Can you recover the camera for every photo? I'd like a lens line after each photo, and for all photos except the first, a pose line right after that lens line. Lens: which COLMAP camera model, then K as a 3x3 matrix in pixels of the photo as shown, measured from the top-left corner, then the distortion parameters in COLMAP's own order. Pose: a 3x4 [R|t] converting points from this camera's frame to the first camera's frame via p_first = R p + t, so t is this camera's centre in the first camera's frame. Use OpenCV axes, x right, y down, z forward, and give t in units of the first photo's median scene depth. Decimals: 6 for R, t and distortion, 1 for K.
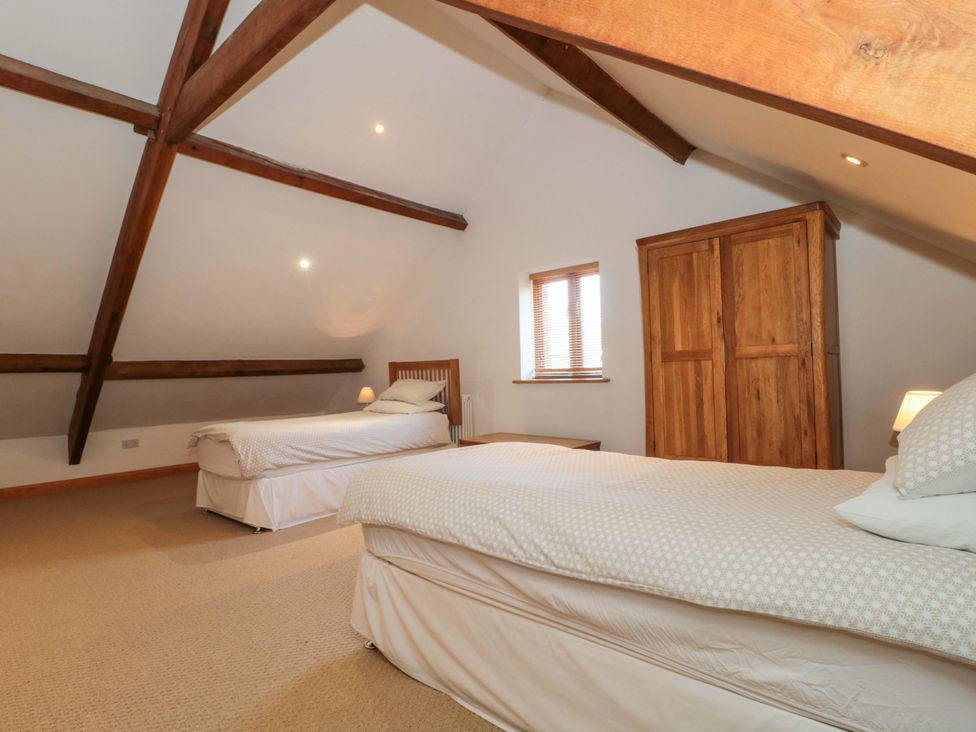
lens RADIAL K [[516.0, 0, 487.8], [0, 516.0, 365.4], [0, 0, 1]] dist [0.004764, -0.015141]
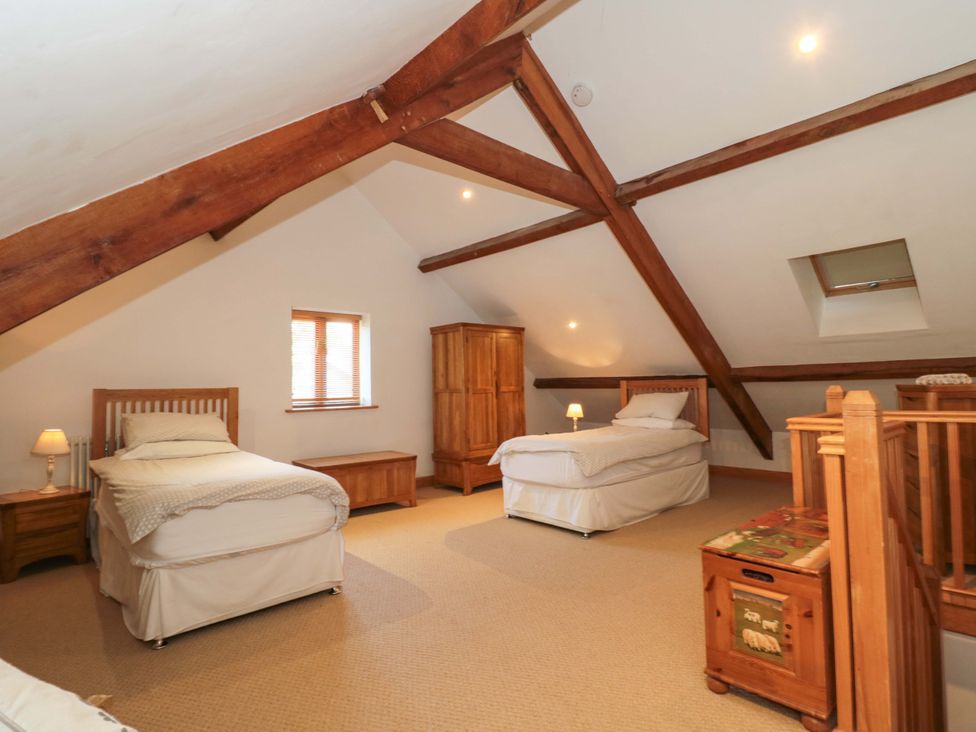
lens RADIAL K [[516.0, 0, 487.8], [0, 516.0, 365.4], [0, 0, 1]] dist [0.004764, -0.015141]
pose [[0.102182, 0.068131, 0.992430, -0.964887], [0.003709, 0.997619, -0.068869, 0.013179], [-0.994759, 0.010718, 0.101686, 0.504864]]
